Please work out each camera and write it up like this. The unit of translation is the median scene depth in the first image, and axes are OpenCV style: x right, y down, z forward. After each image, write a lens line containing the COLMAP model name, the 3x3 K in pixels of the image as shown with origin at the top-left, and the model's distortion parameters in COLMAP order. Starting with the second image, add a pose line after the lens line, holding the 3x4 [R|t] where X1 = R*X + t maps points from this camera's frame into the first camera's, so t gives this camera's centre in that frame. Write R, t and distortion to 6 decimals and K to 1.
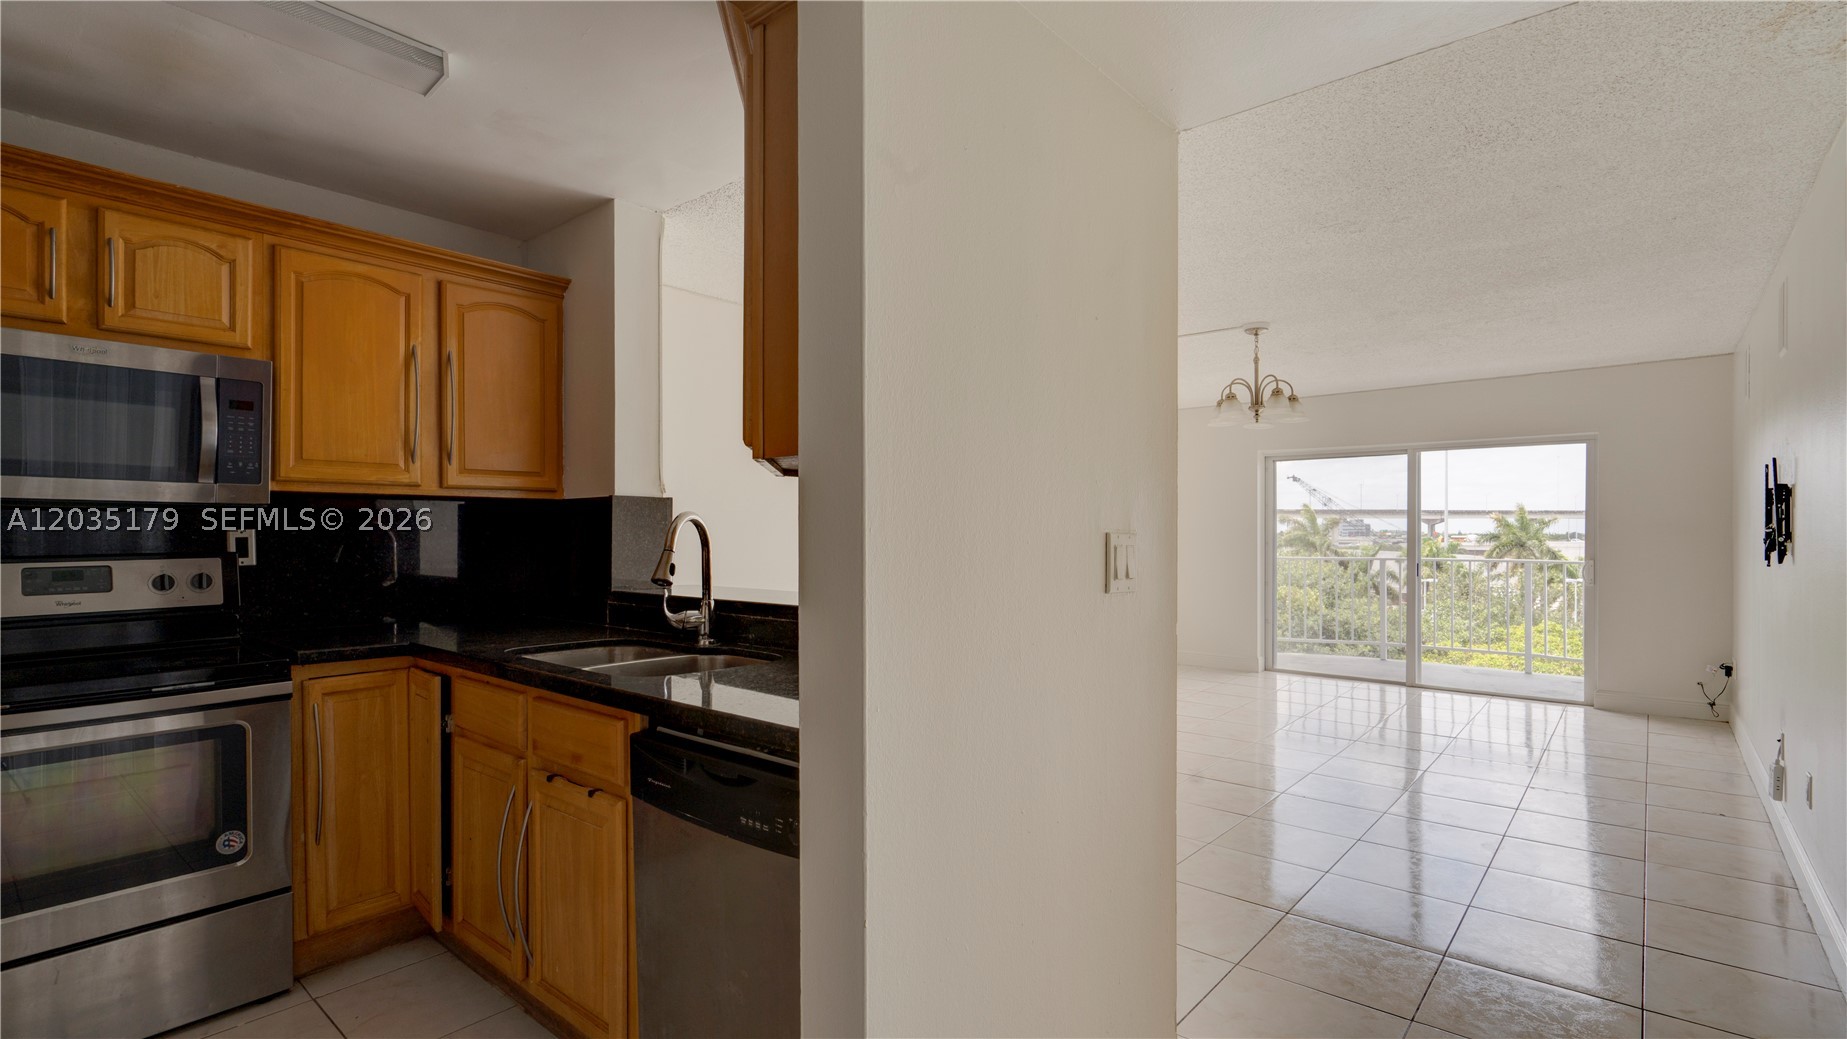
lens RADIAL K [[860.7, 0, 898.8], [0, 860.7, 534.4], [0, 0, 1]] dist [-0.034461, 0.009192]
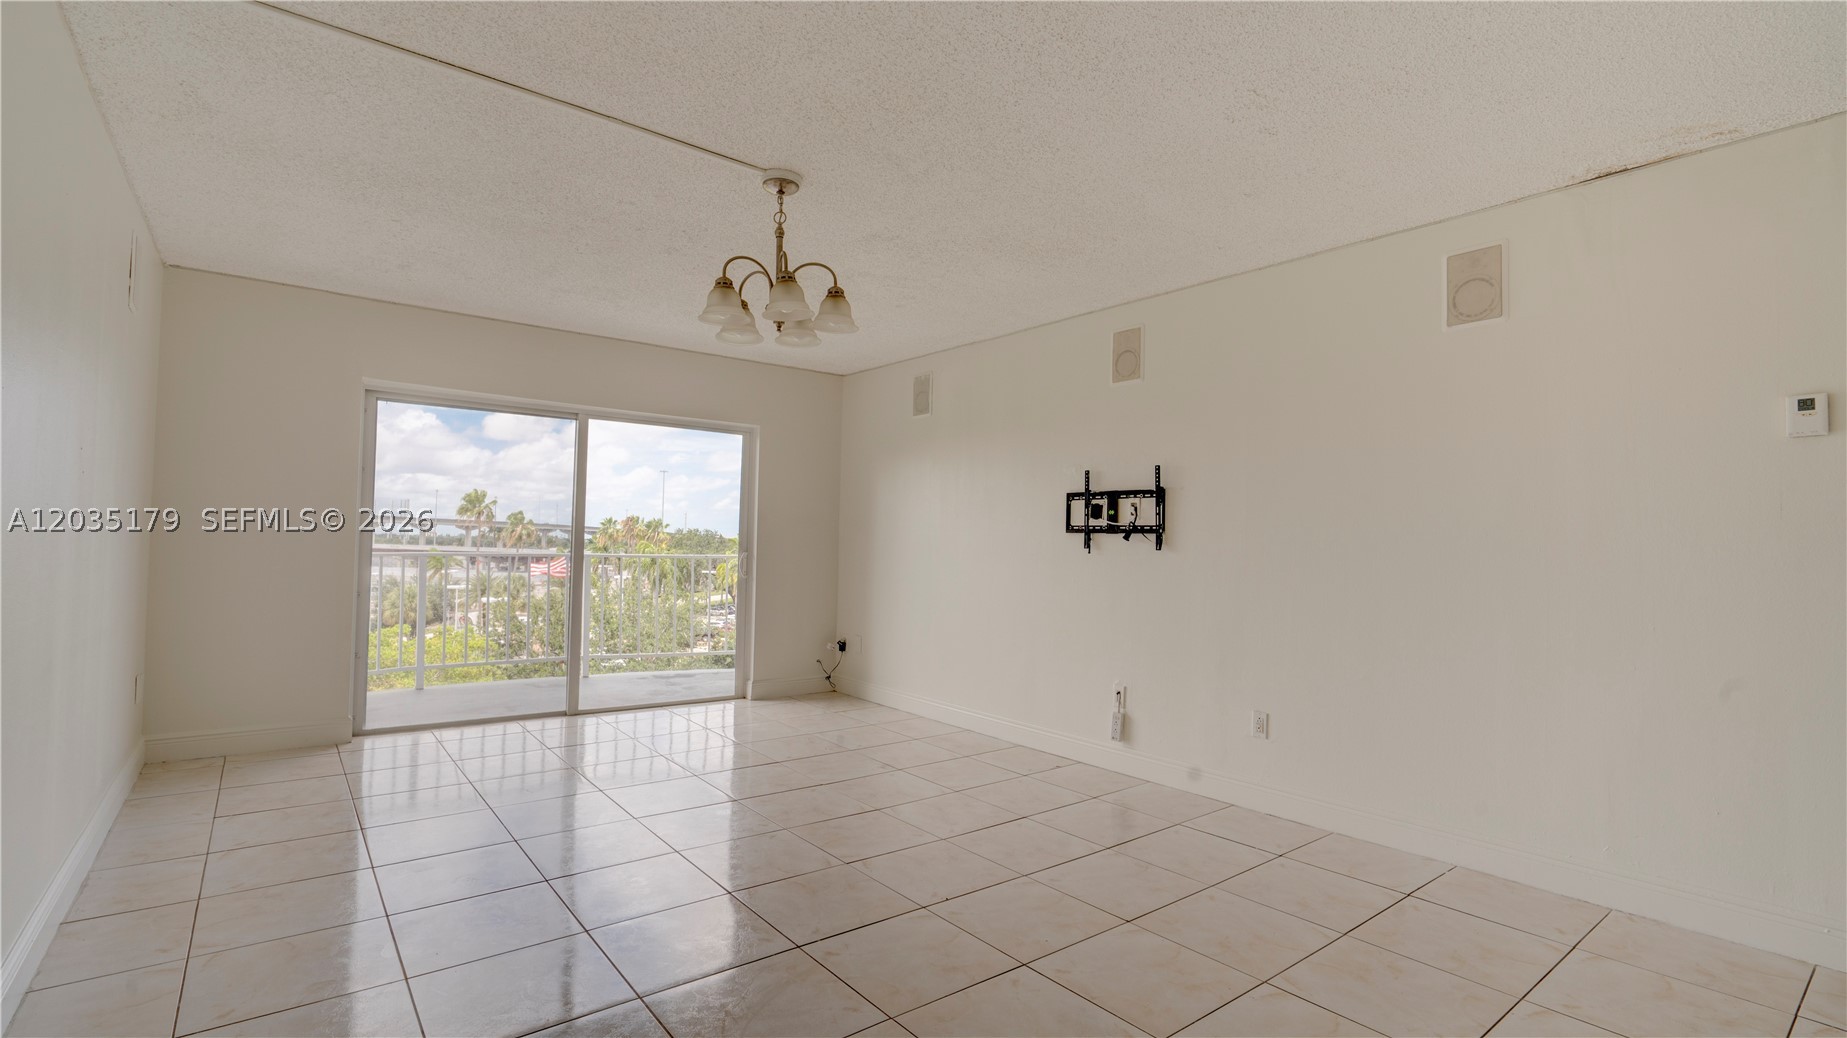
lens RADIAL K [[860.7, 0, 938.6], [0, 860.7, 526.9], [0, 0, 1]] dist [-0.034461, 0.009192]
pose [[0.174178, 0.023012, 0.984445, -0.123718], [-0.016312, 0.999657, -0.020482, 0.016151], [-0.984579, -0.012491, 0.174494, 0.553193]]
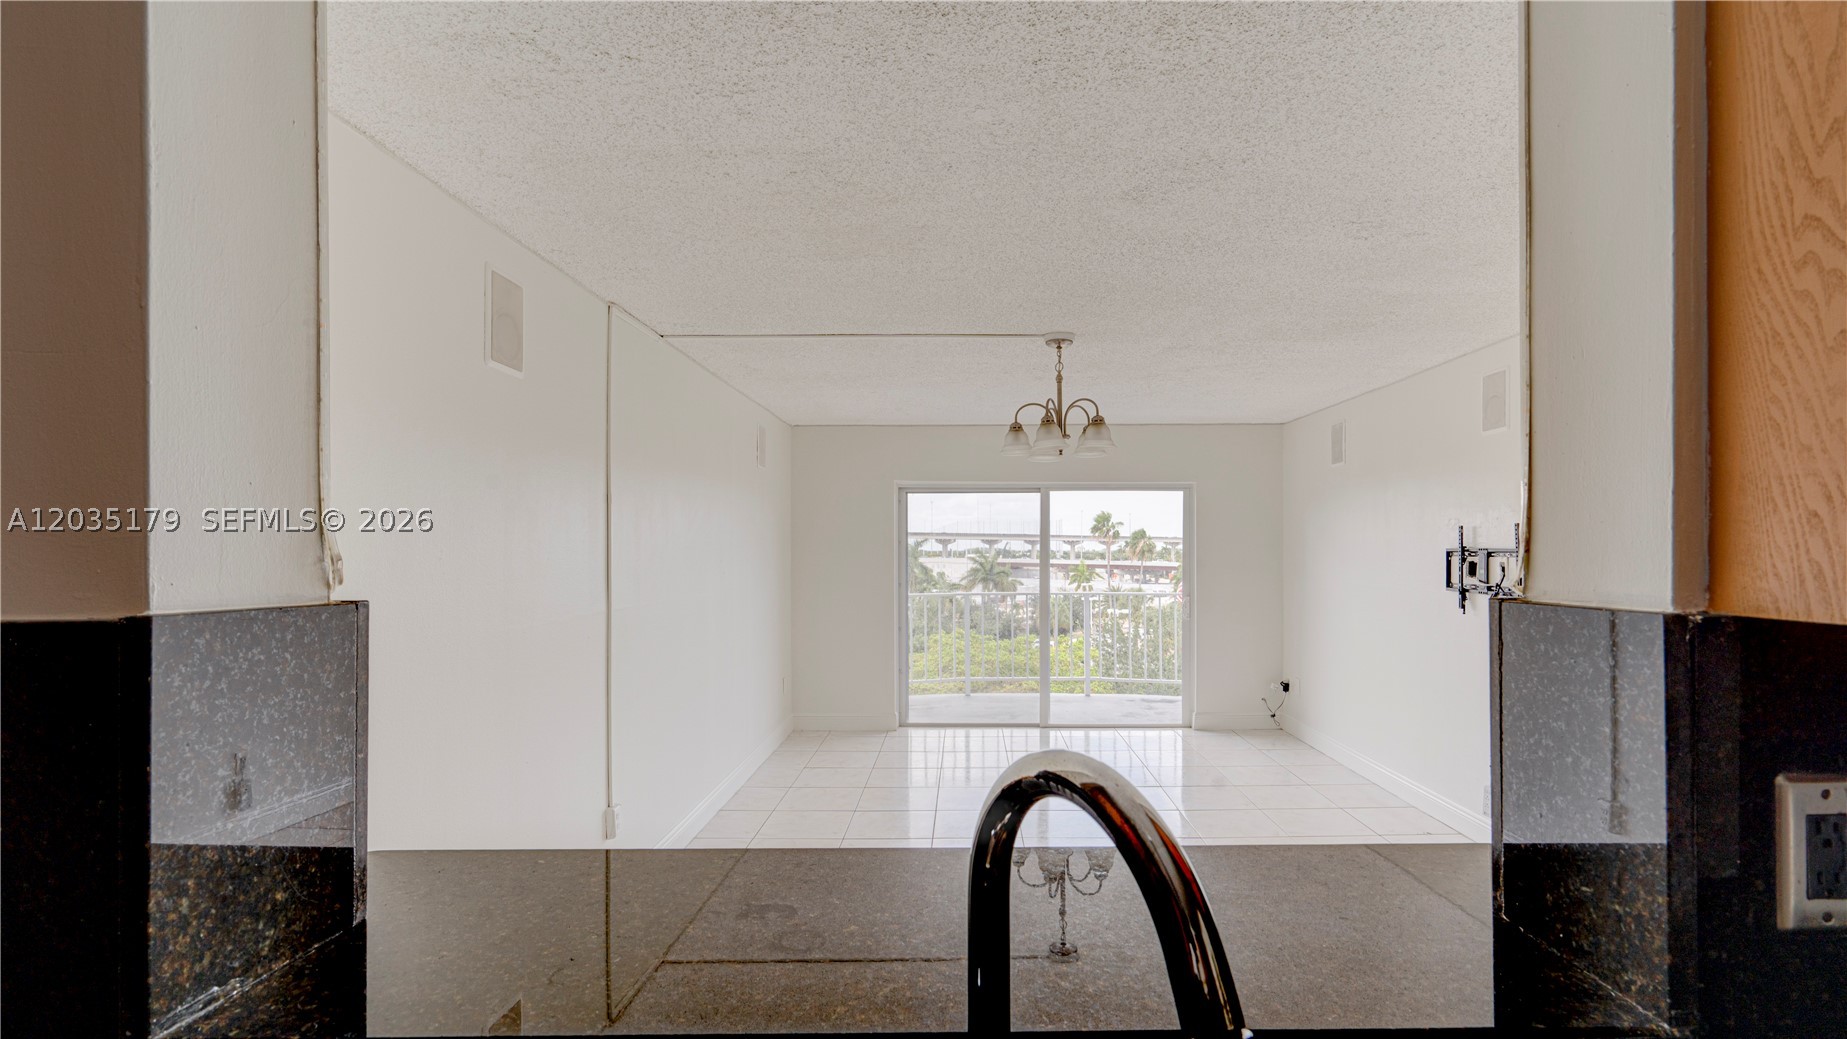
lens RADIAL K [[860.7, 0, 944.0], [0, 860.7, 521.5], [0, 0, 1]] dist [-0.034461, 0.009192]
pose [[0.764565, 0.018910, 0.644270, -0.140273], [0.004566, 0.999386, -0.034750, -0.027381], [-0.644531, 0.029511, 0.764008, 0.317173]]
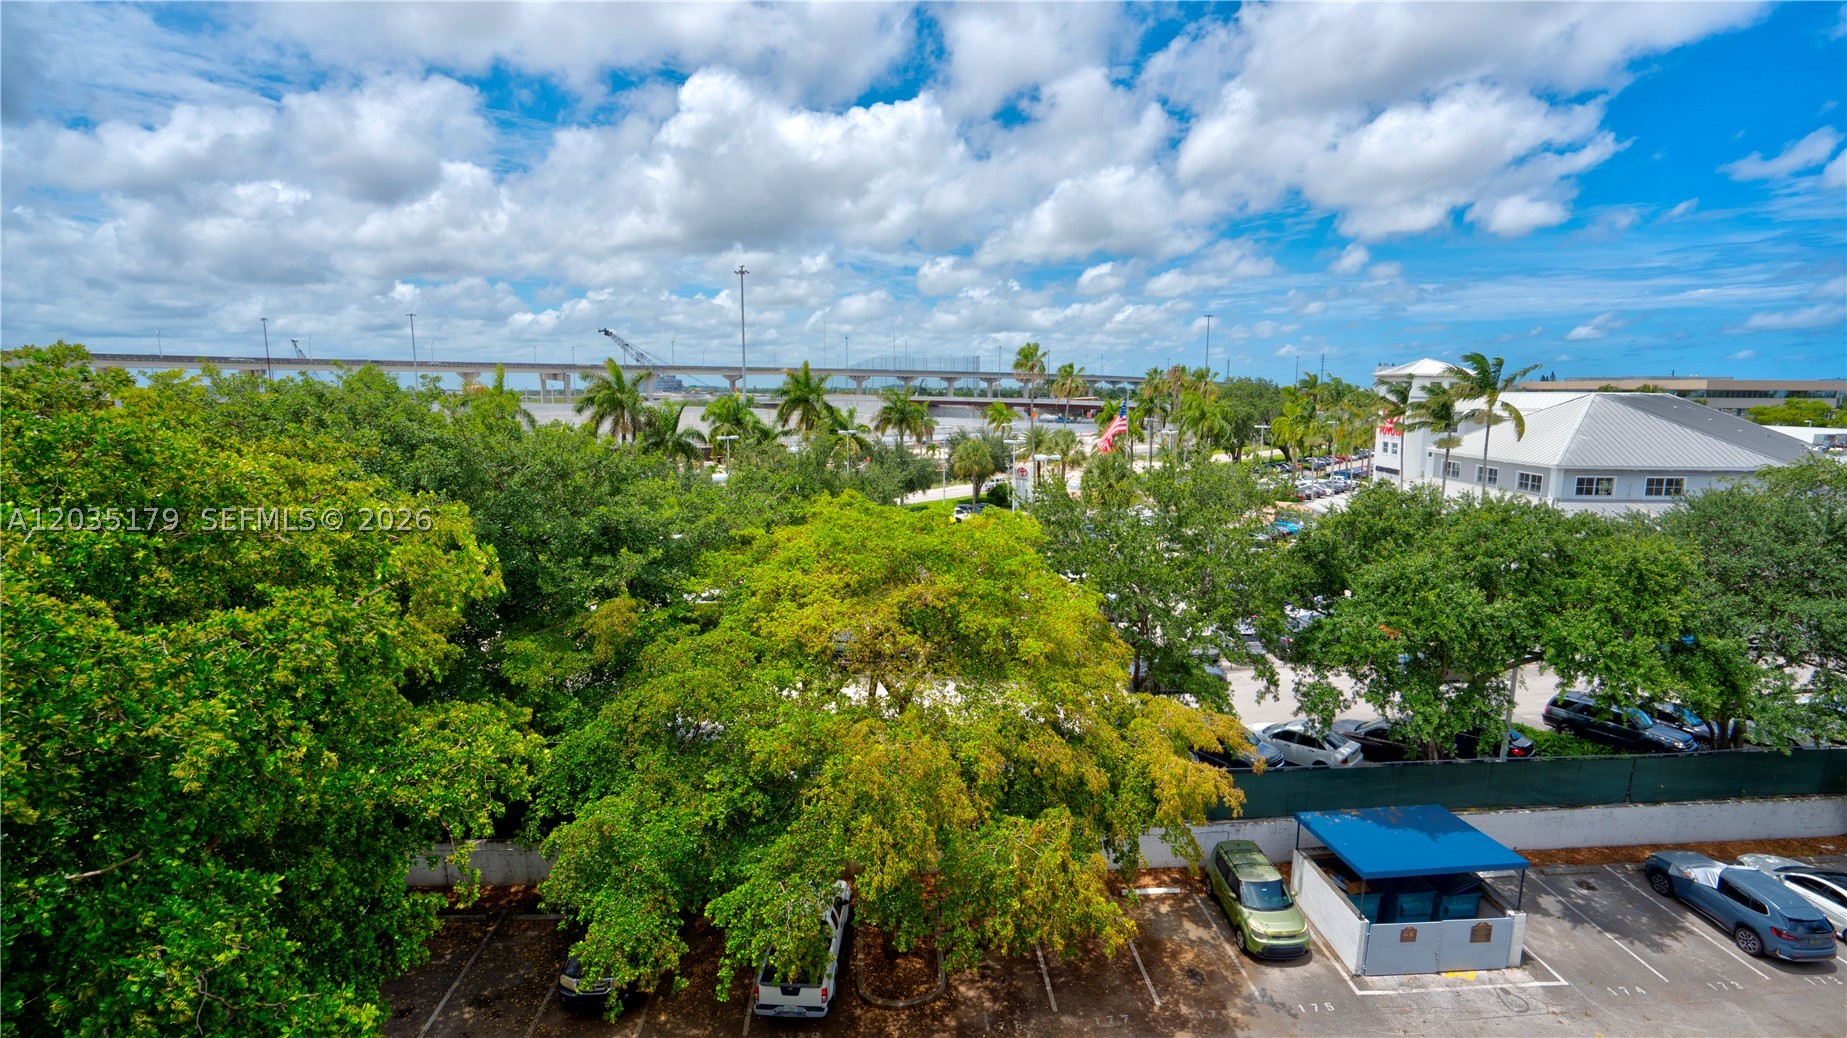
lens RADIAL K [[860.7, 0, 939.7], [0, 860.7, 526.5], [0, 0, 1]] dist [-0.034461, 0.009192]
pose [[0.702496, -0.113874, 0.702519, 0.803965], [0.001355, 0.987328, 0.158684, -0.030849], [-0.711687, -0.110523, 0.693748, 1.239356]]
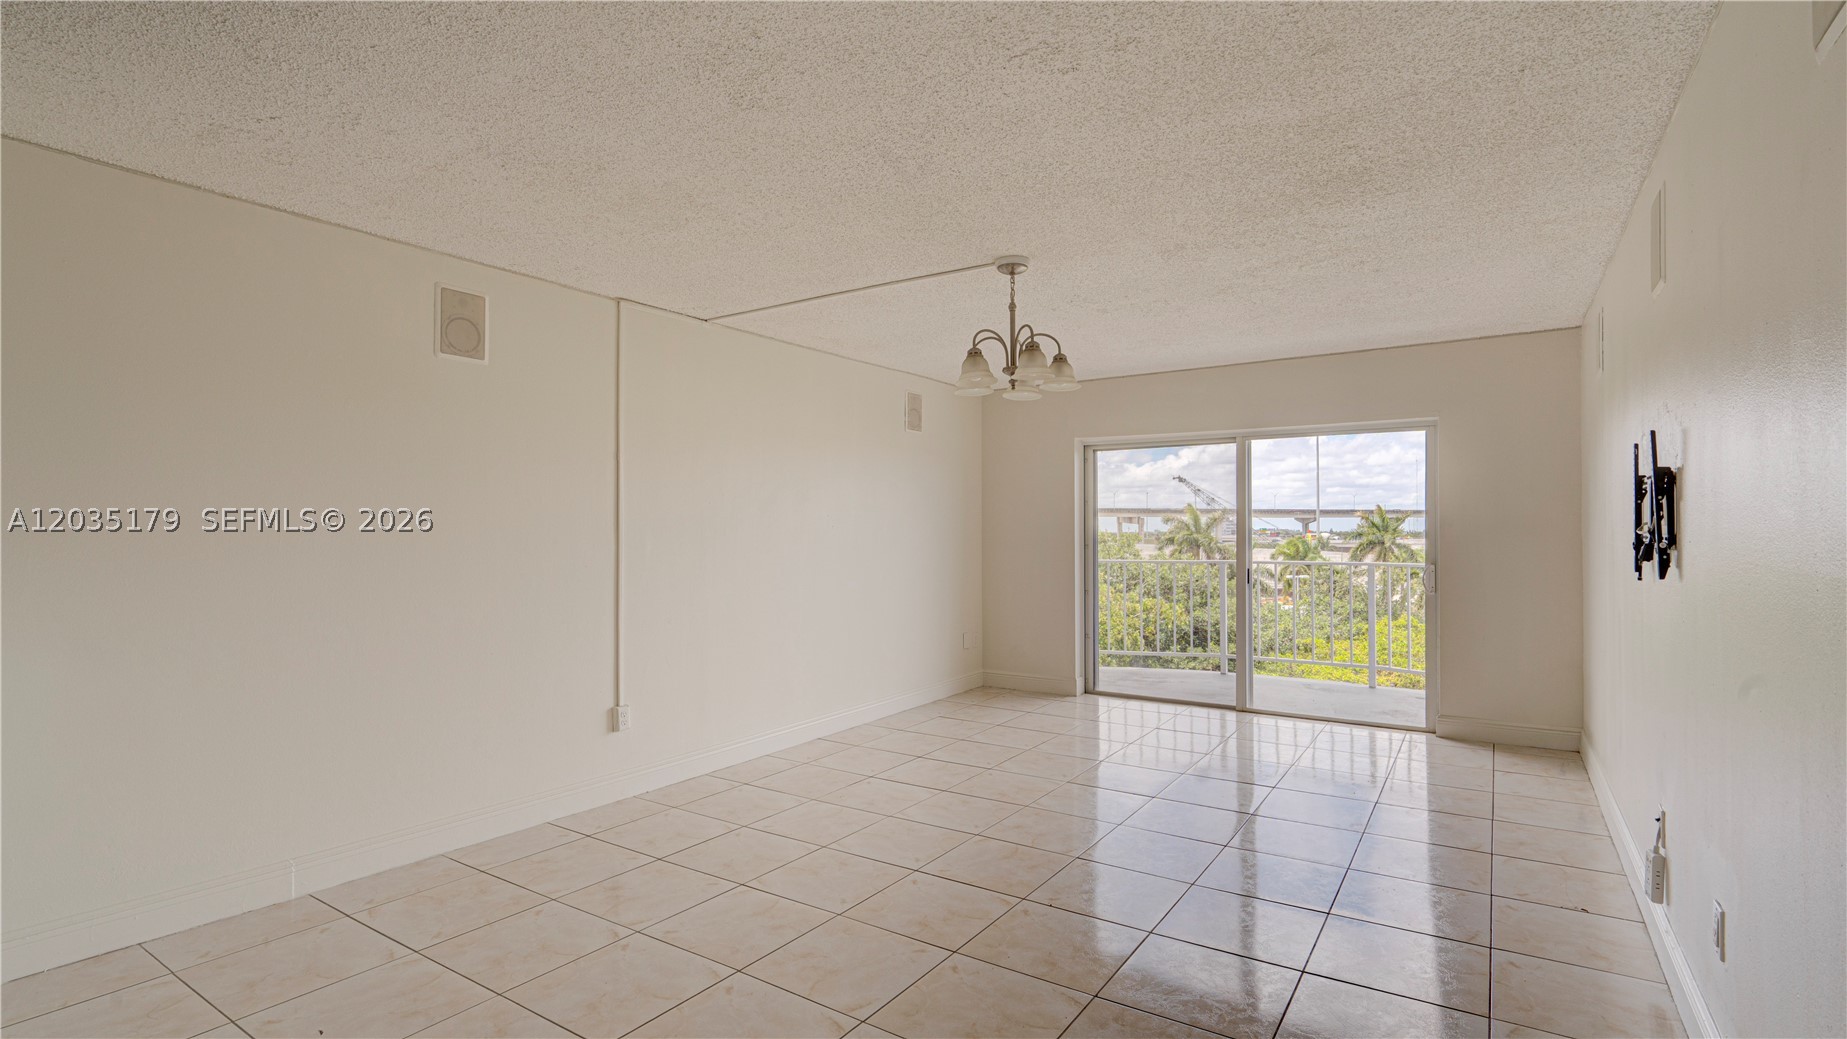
lens RADIAL K [[860.7, 0, 906.8], [0, 860.7, 527.9], [0, 0, 1]] dist [-0.034461, 0.009192]
pose [[0.992478, -0.002147, 0.122403, 0.166197], [0.002990, 0.999973, -0.006708, -0.002929], [-0.122386, 0.007023, 0.992458, 0.186893]]
